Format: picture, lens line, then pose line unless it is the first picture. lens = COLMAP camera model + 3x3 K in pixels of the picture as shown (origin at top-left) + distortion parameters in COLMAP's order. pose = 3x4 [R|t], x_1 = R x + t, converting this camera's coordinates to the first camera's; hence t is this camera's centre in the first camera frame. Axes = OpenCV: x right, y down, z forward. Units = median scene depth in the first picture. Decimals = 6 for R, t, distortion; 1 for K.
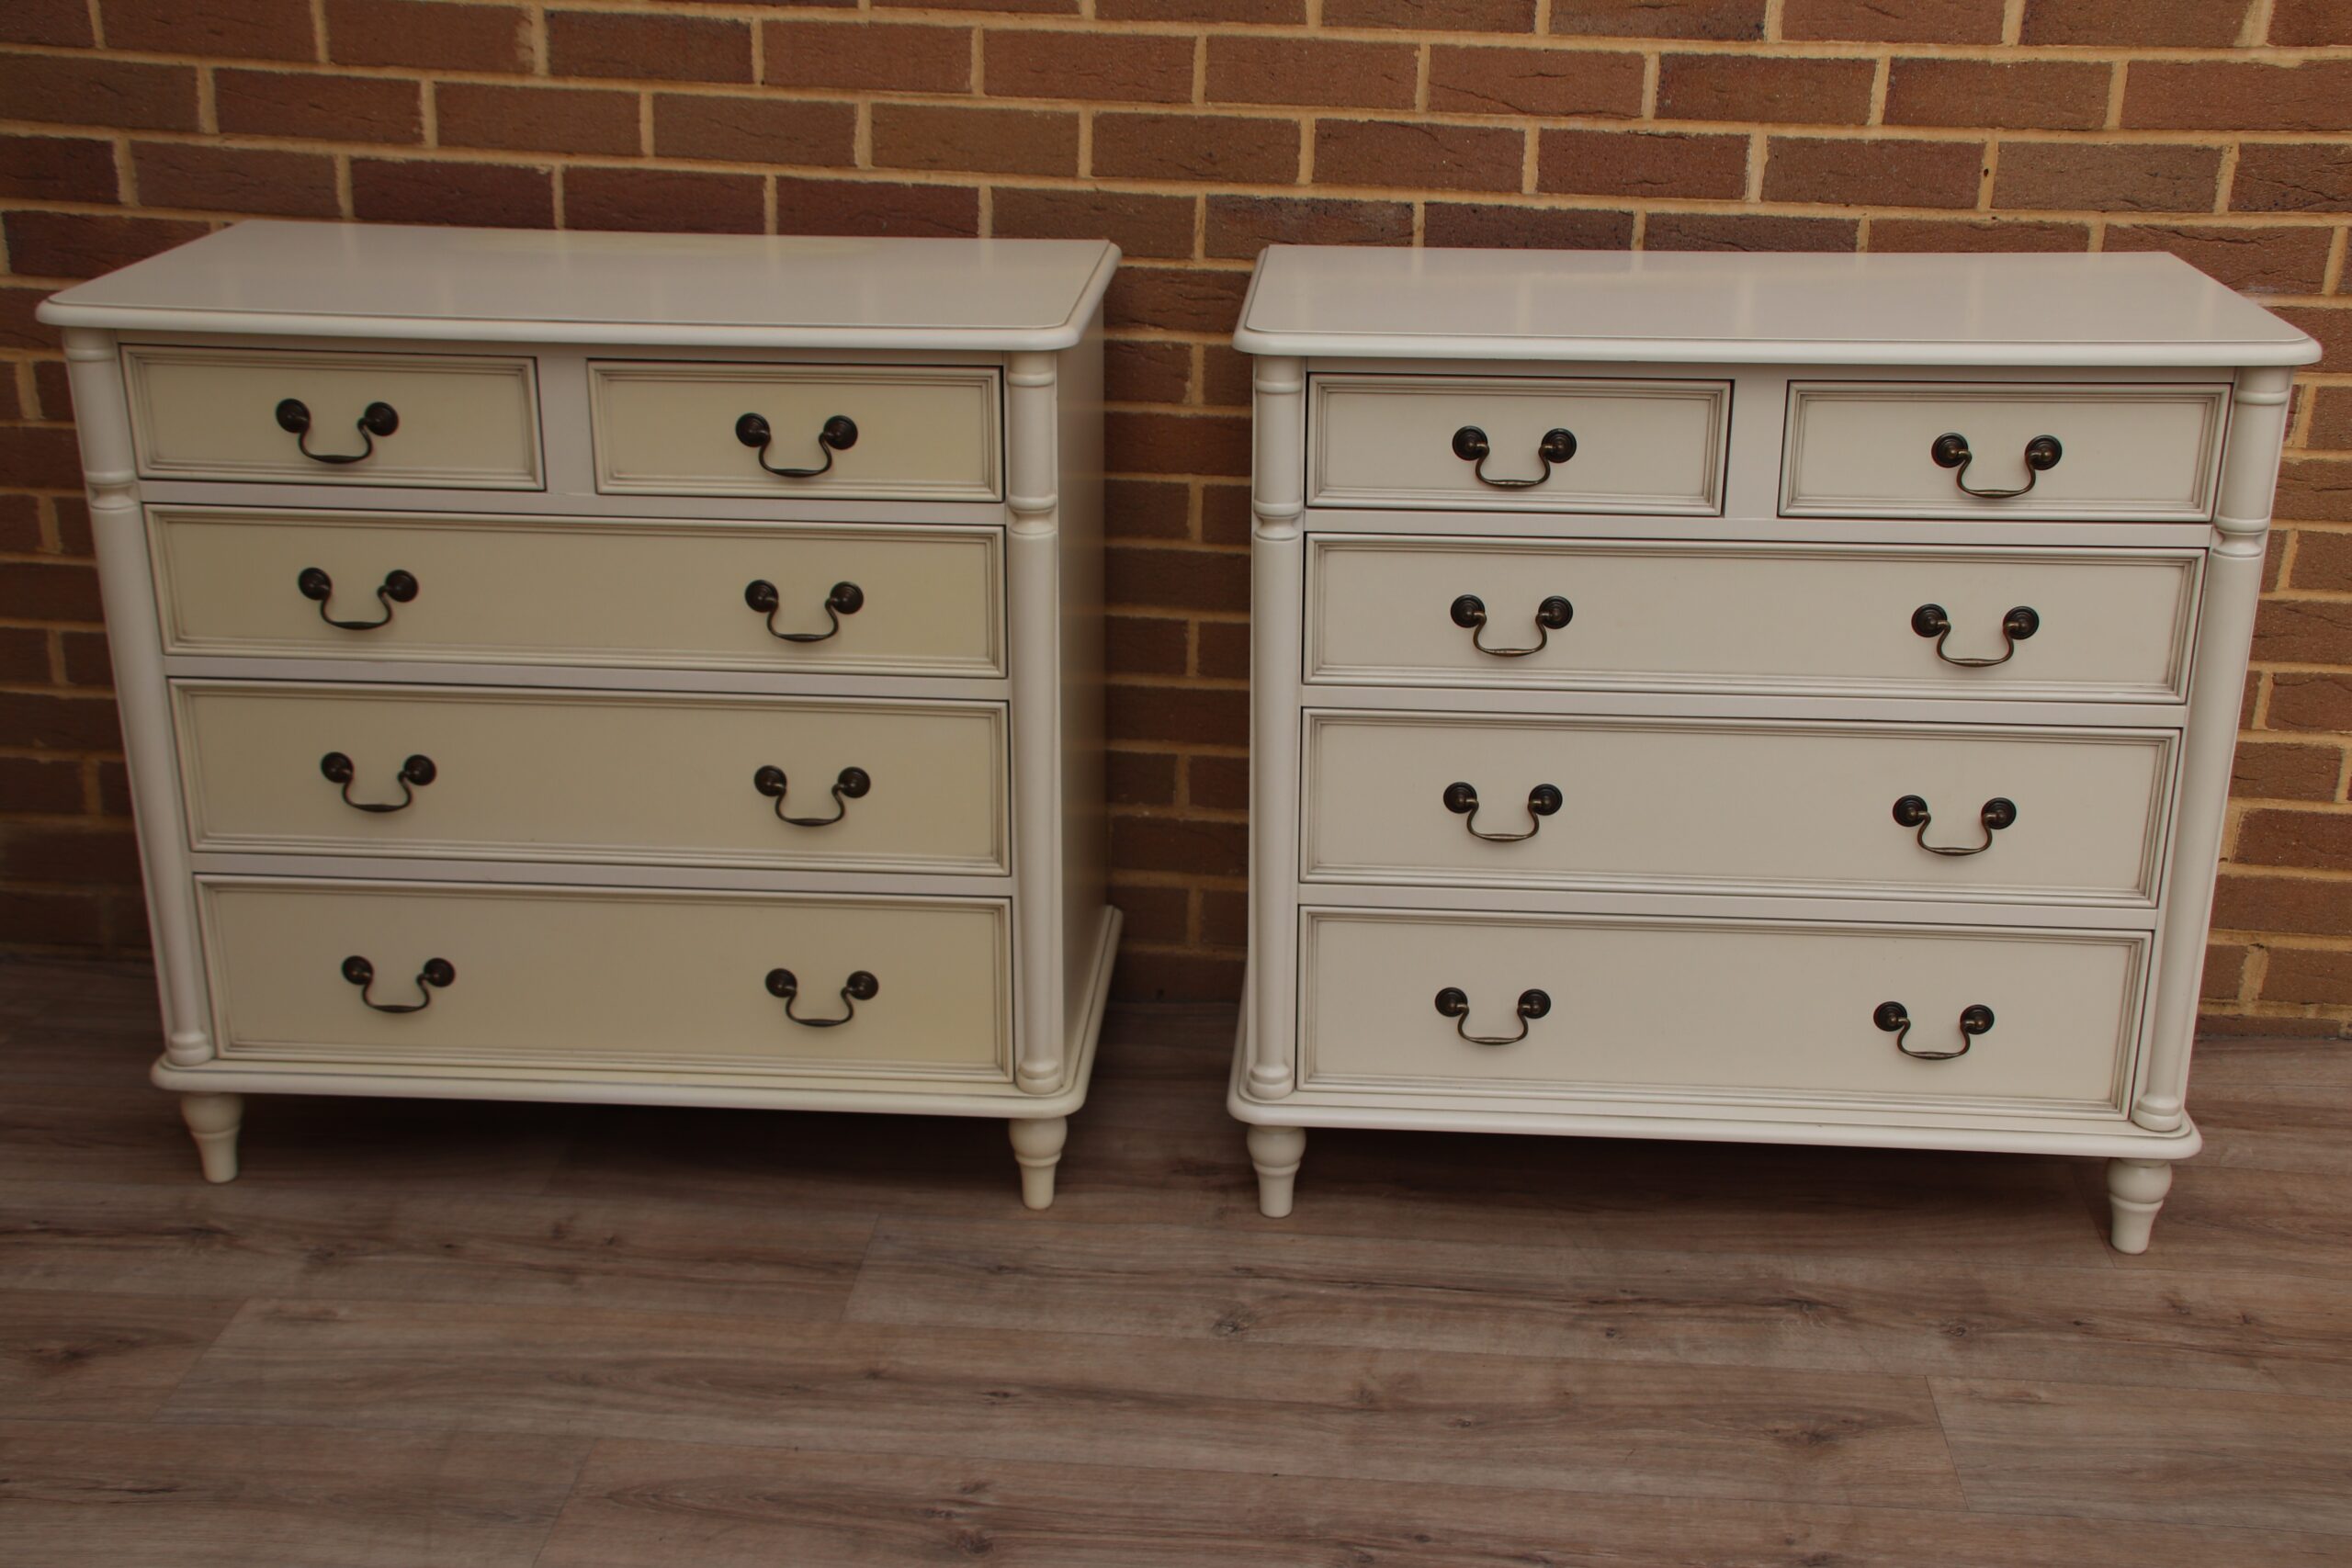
lens RADIAL K [[2787.2, 0, 1180.3], [0, 2787.2, 823.0], [0, 0, 1]] dist [-0.013455, 0.419748]
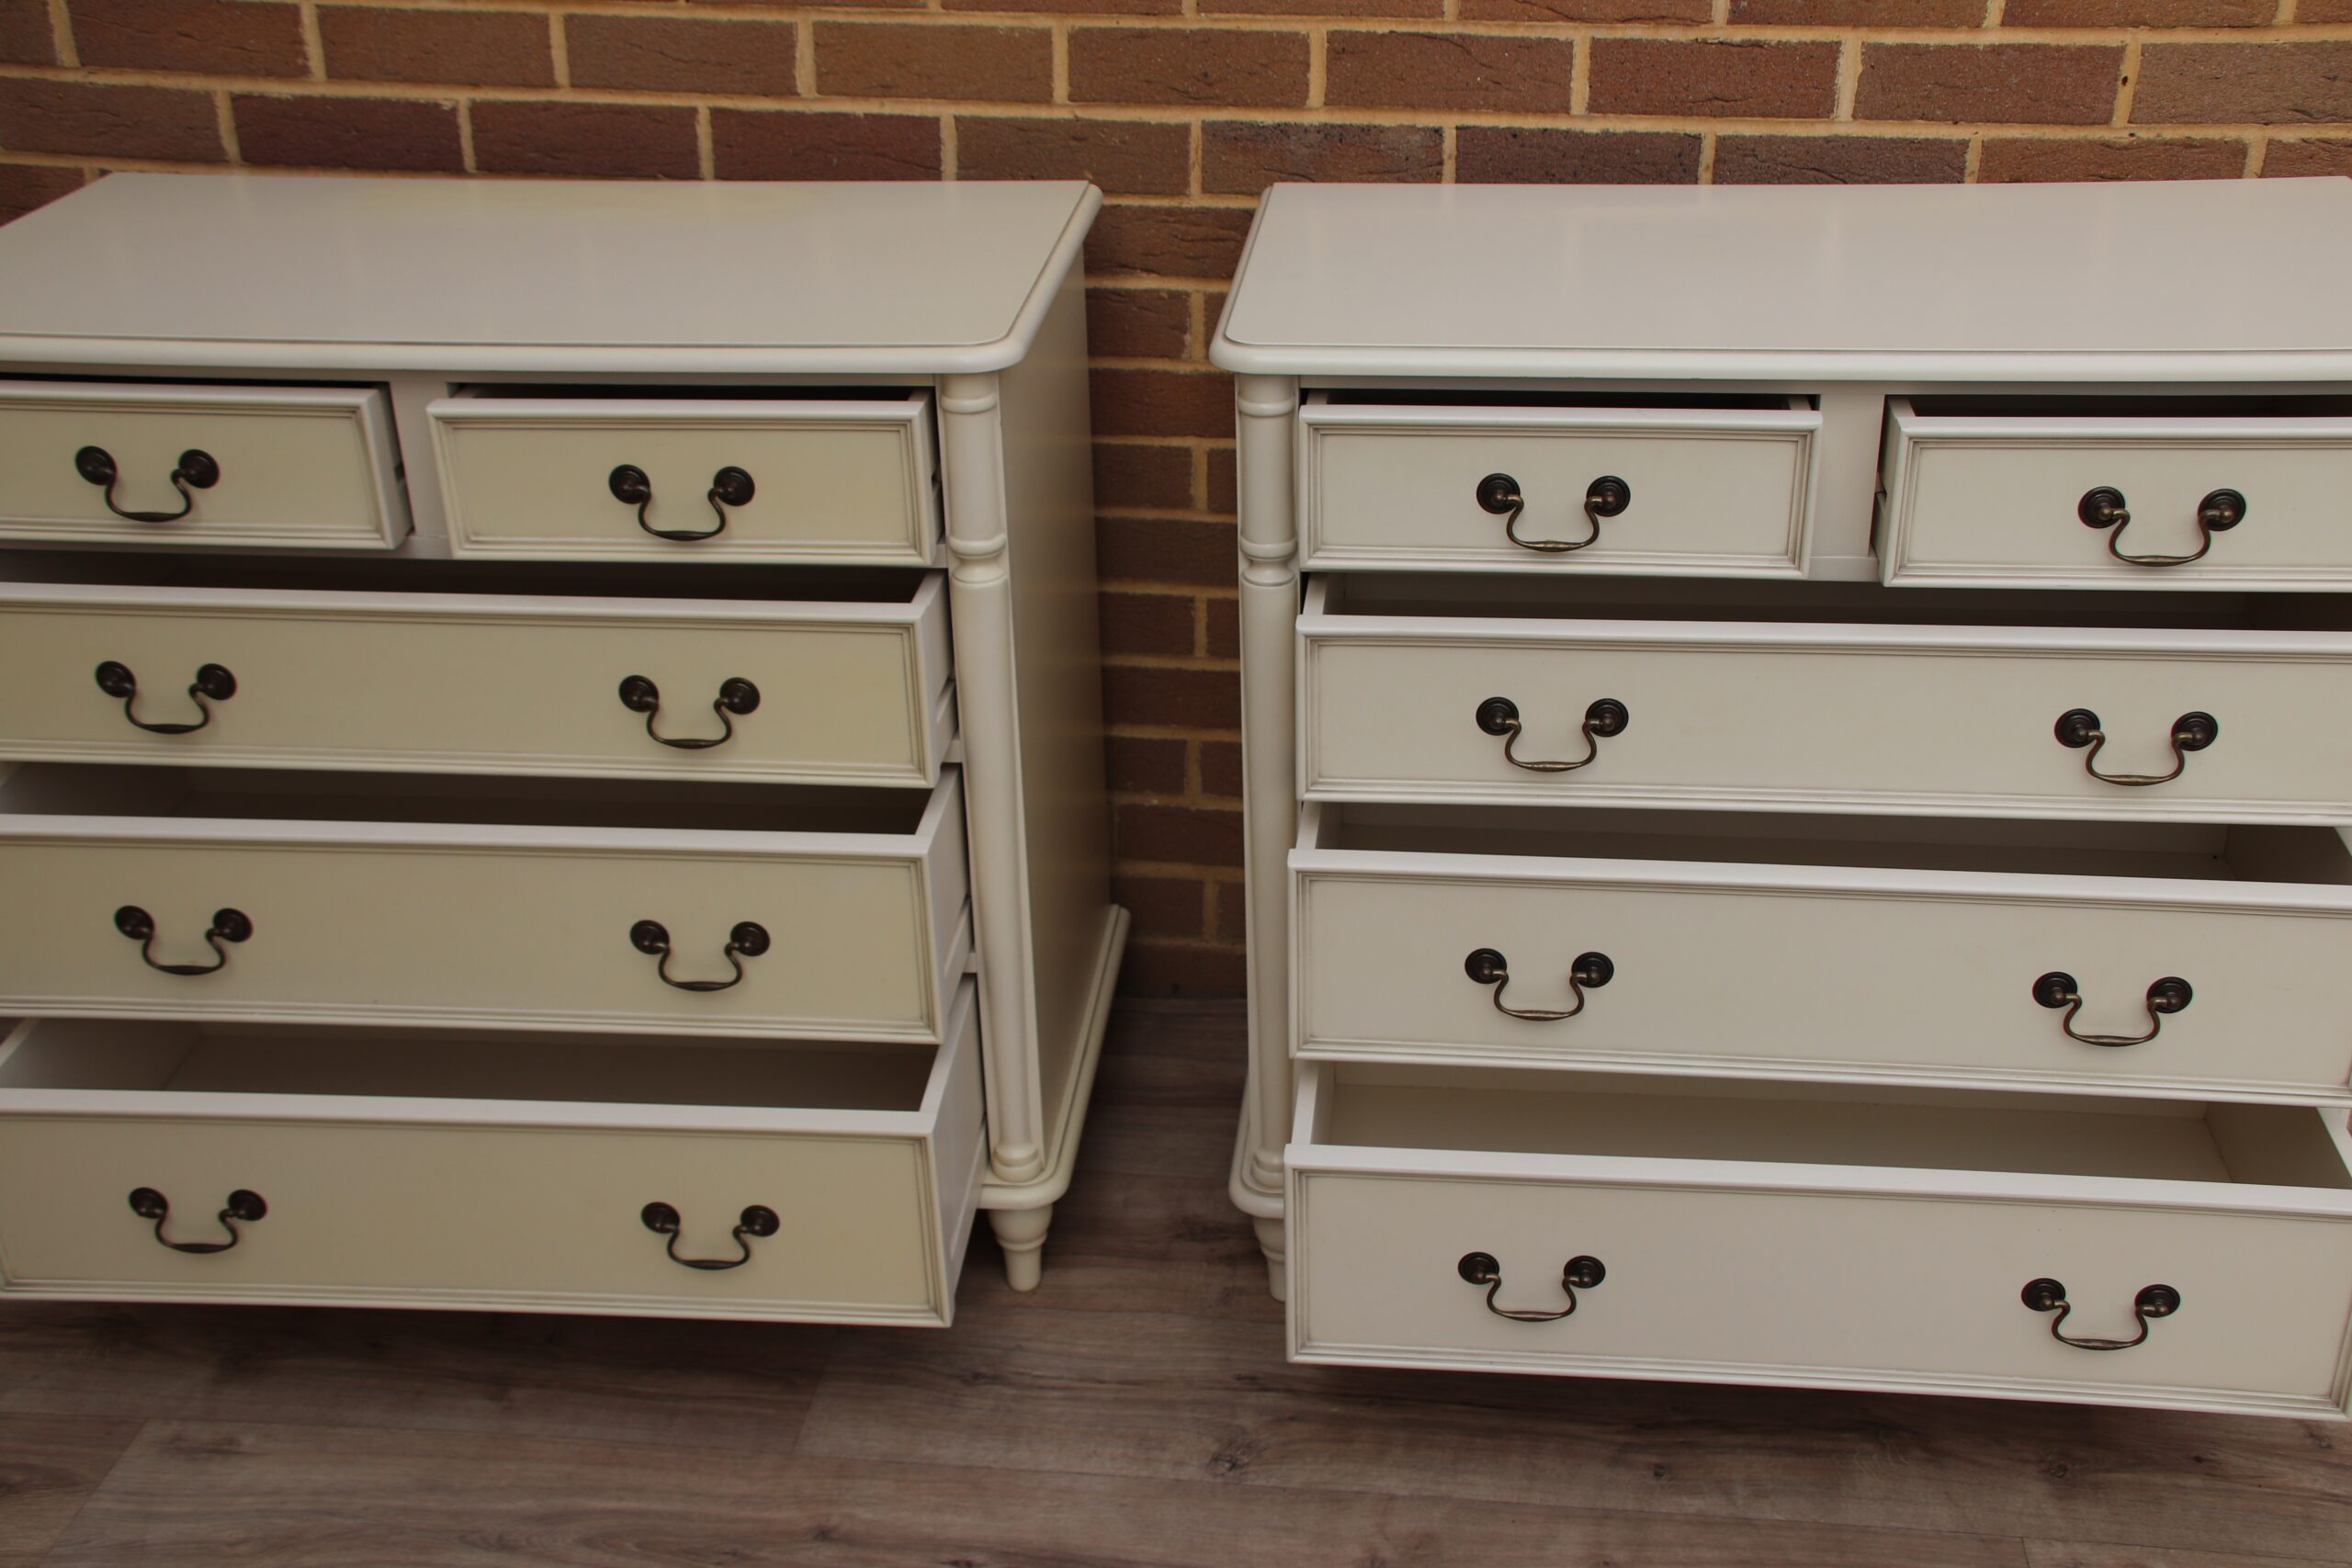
lens RADIAL K [[2516.0, 0, 1182.8], [0, 2516.0, 815.0], [0, 0, 1]] dist [-0.065760, 0.355813]
pose [[0.998969, -0.008490, -0.044606, 0.038105], [0.013936, 0.992278, 0.123252, -0.114111], [0.043215, -0.123746, 0.991372, 0.216391]]
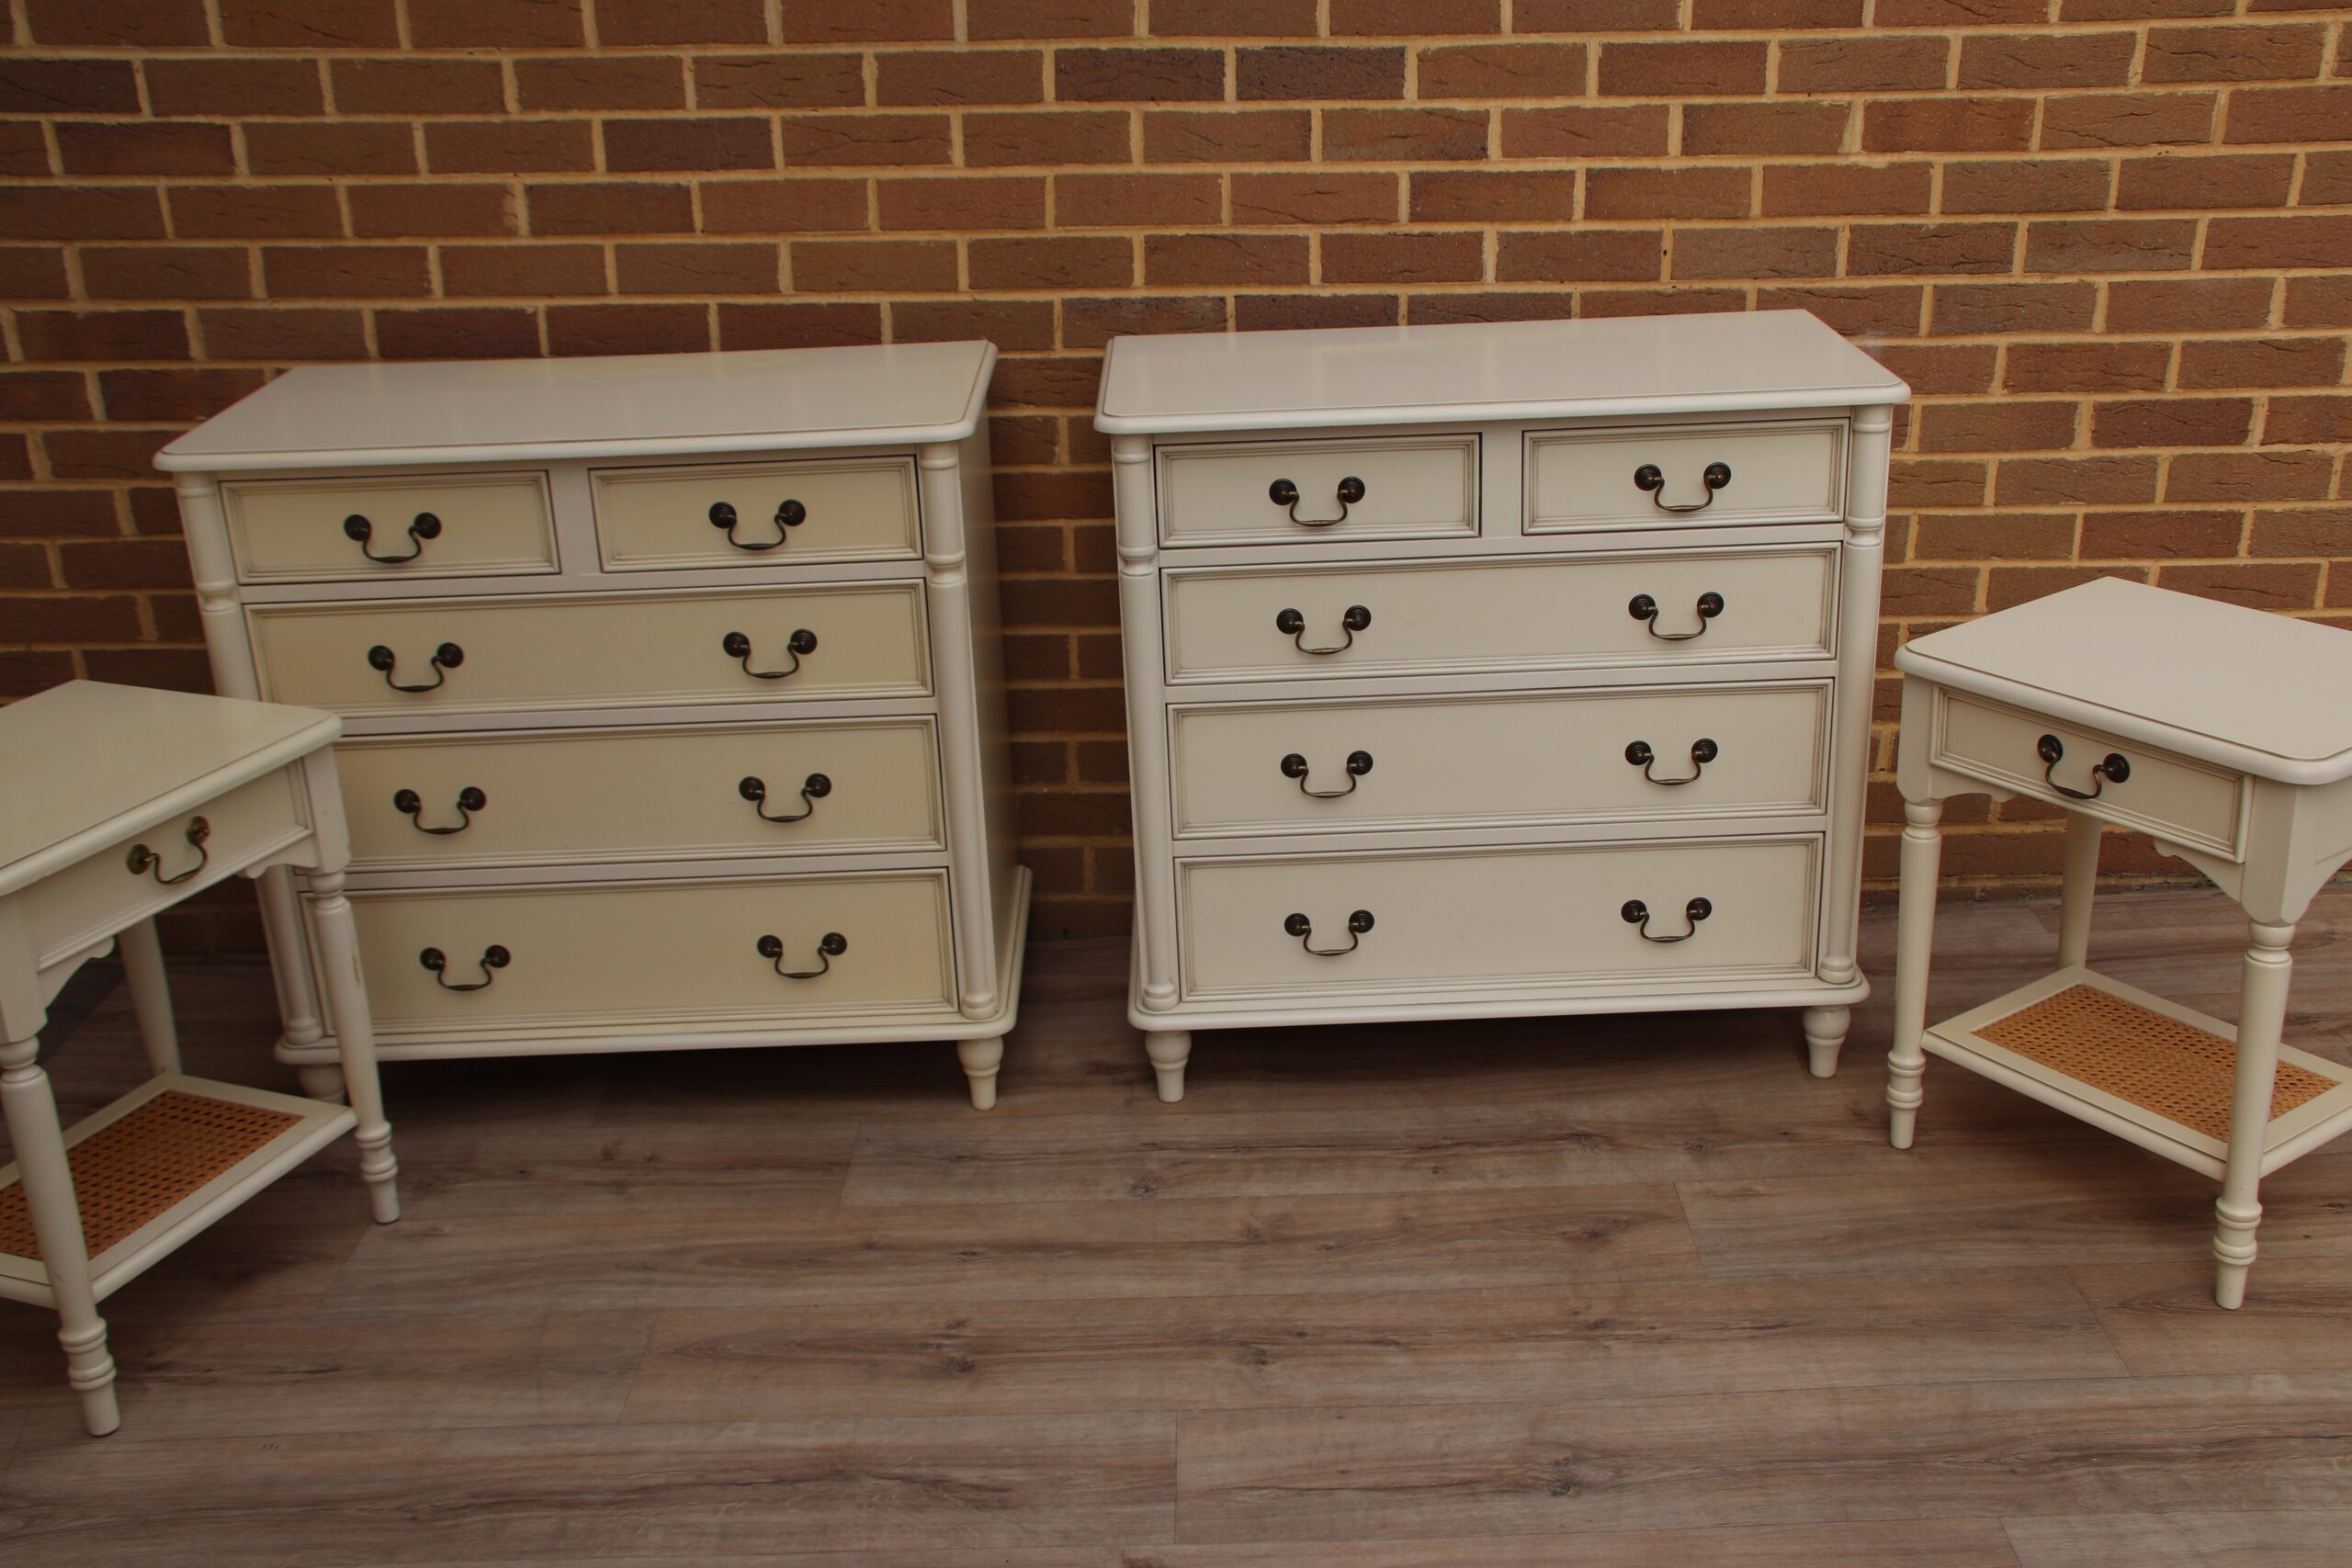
lens RADIAL K [[2446.3, 0, 1192.9], [0, 2446.3, 813.6], [0, 0, 1]] dist [-0.066271, 0.251858]
pose [[0.996057, -0.068073, 0.056888, -0.010663], [0.067016, 0.997546, 0.020276, -0.012220], [-0.058129, -0.016383, 0.998175, -0.114225]]
